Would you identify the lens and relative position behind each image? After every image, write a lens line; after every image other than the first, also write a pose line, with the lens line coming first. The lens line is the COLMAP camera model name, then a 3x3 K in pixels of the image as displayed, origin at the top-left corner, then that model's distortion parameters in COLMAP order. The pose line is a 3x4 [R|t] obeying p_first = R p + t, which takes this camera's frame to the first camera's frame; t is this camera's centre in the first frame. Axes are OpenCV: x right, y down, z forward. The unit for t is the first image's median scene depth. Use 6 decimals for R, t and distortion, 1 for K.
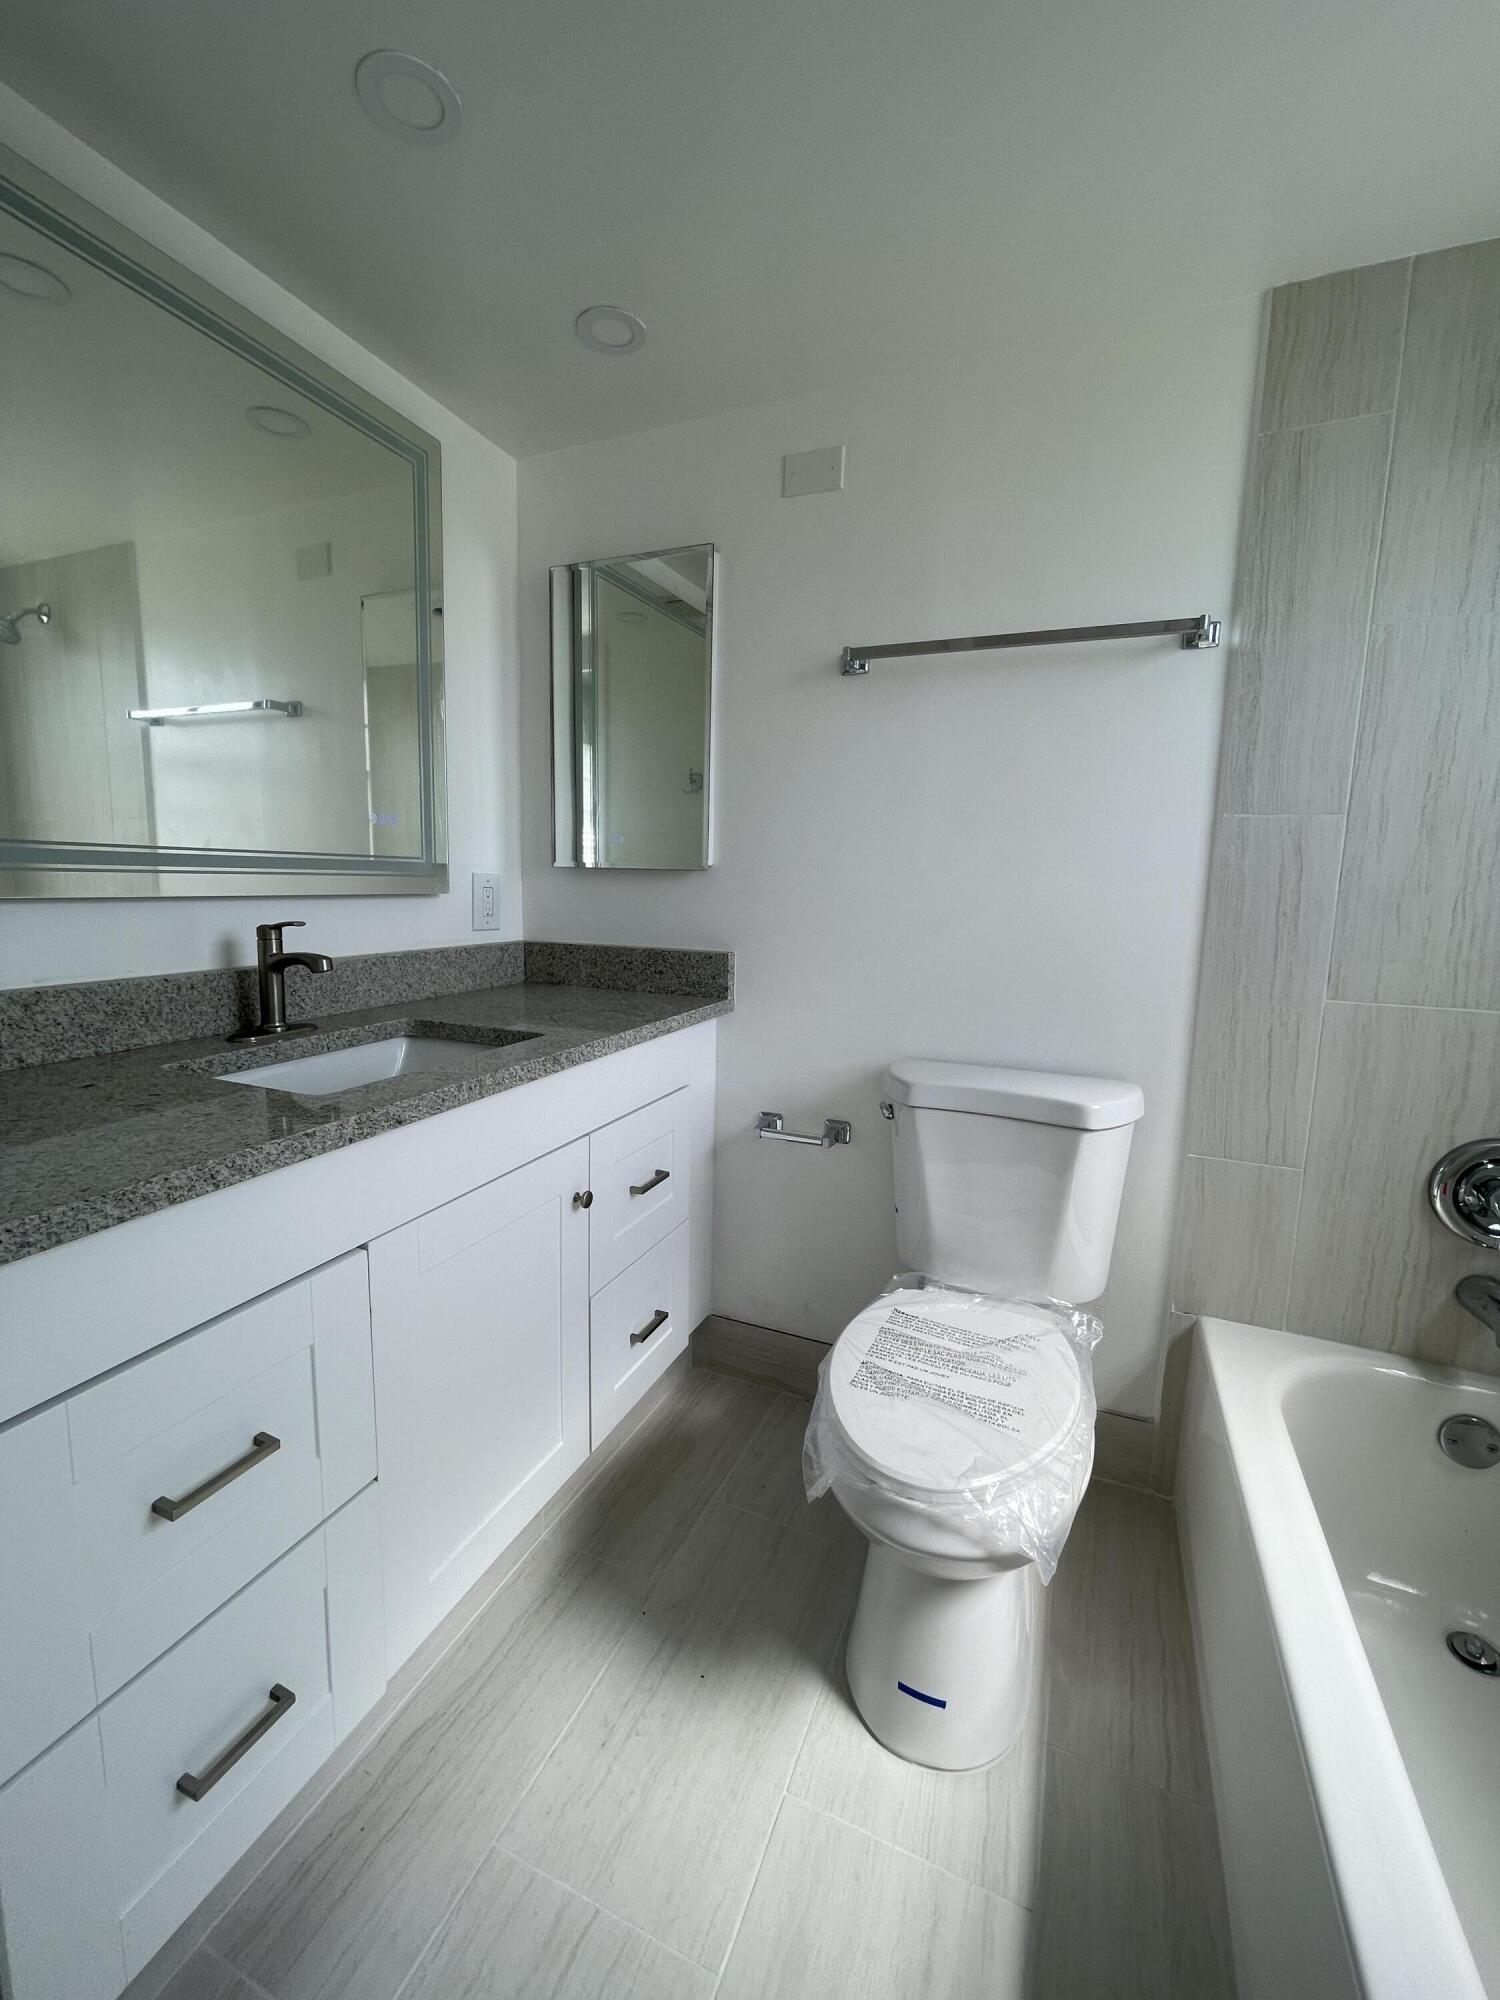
lens RADIAL K [[813.7, 0, 751.2], [0, 813.7, 983.3], [0, 0, 1]] dist [-0.000375, 0.000515]
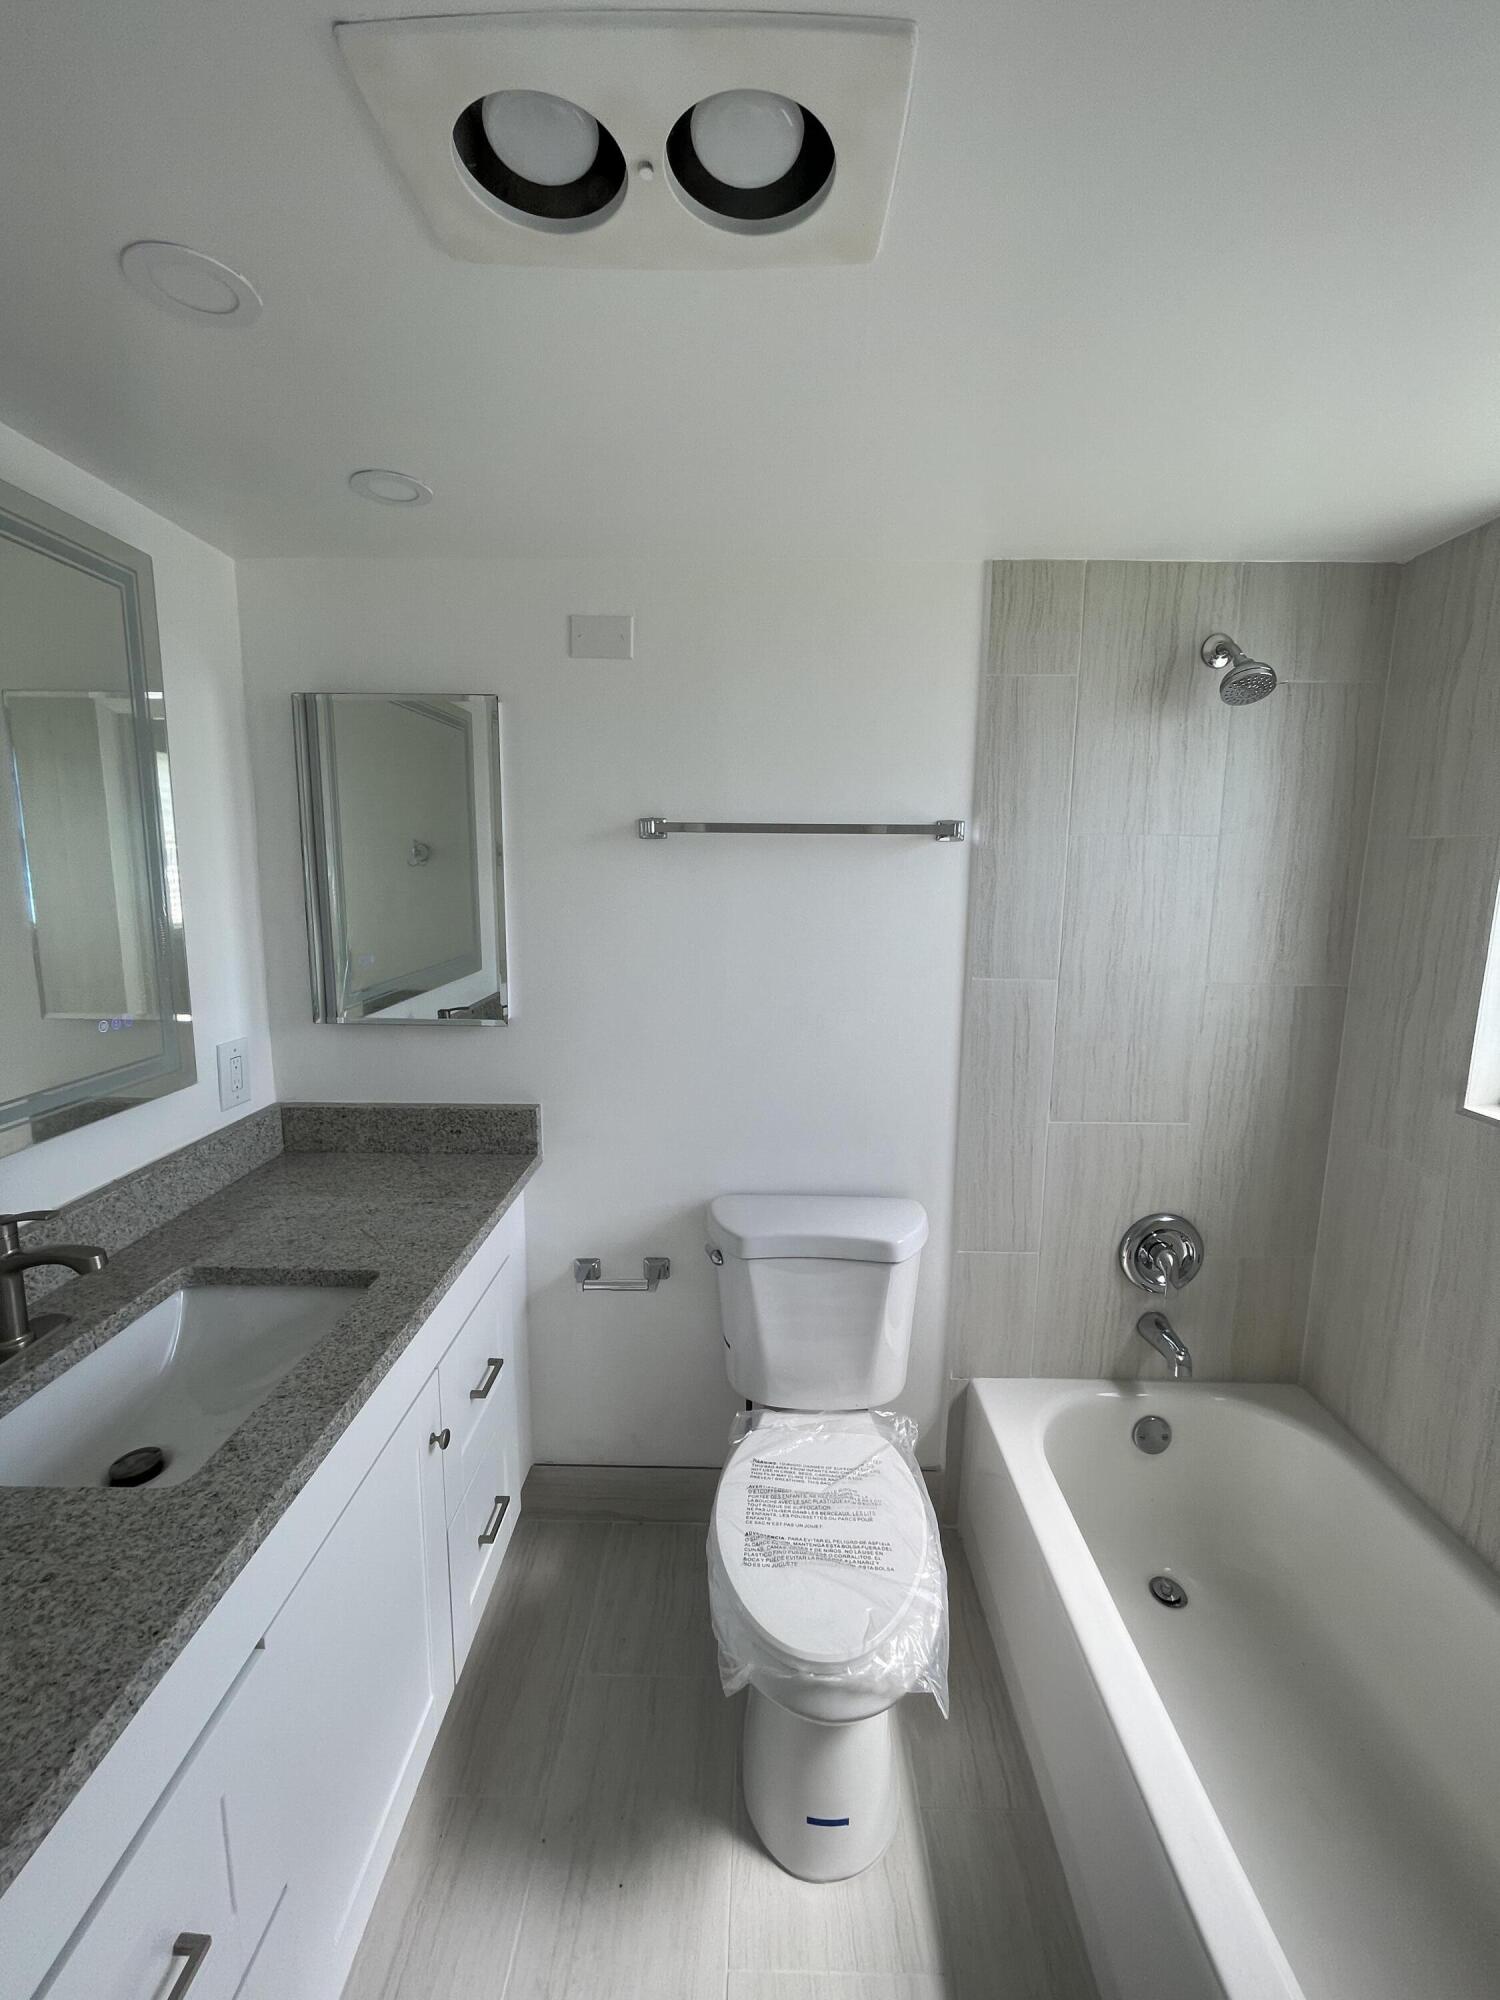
lens RADIAL K [[806.1, 0, 746.9], [0, 806.1, 984.2], [0, 0, 1]] dist [-0.001272, 0.000071]
pose [[0.925692, -0.067829, 0.372147, -0.181412], [0.060441, 0.997675, 0.031496, -0.256025], [-0.373418, -0.006662, 0.927639, 0.008012]]
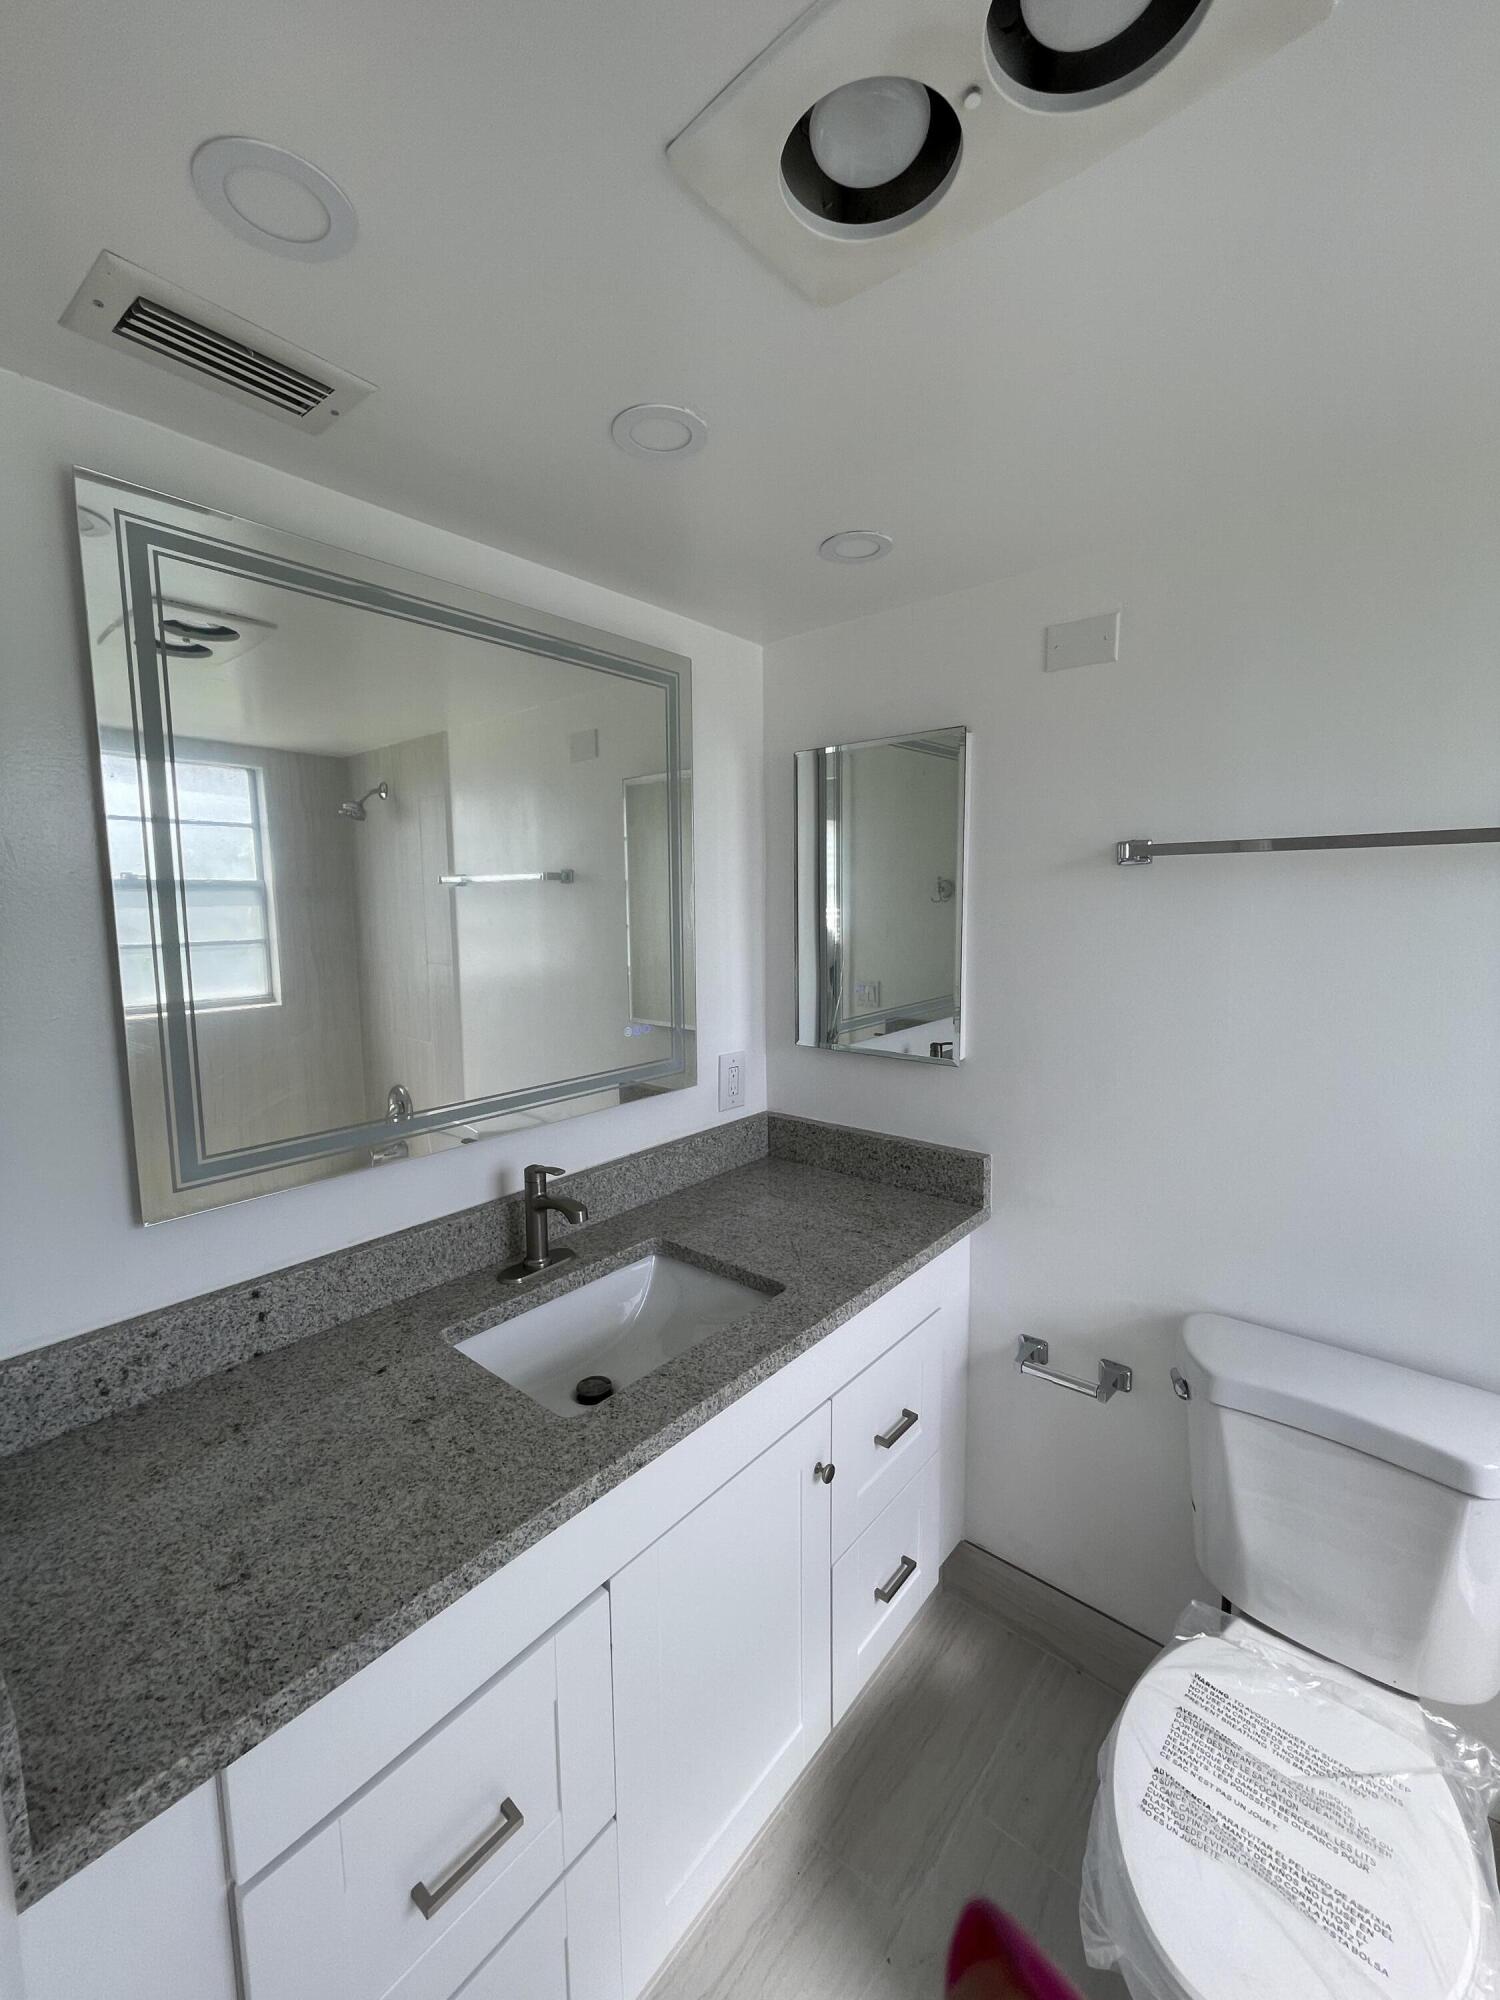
lens RADIAL K [[815.5, 0, 748.4], [0, 815.5, 979.7], [0, 0, 1]] dist [-0.003526, -0.000102]
pose [[0.954782, -0.003313, -0.297290, -0.008587], [-0.006771, 0.999436, -0.032886, -0.260326], [0.297231, 0.033412, 0.954221, 0.055757]]
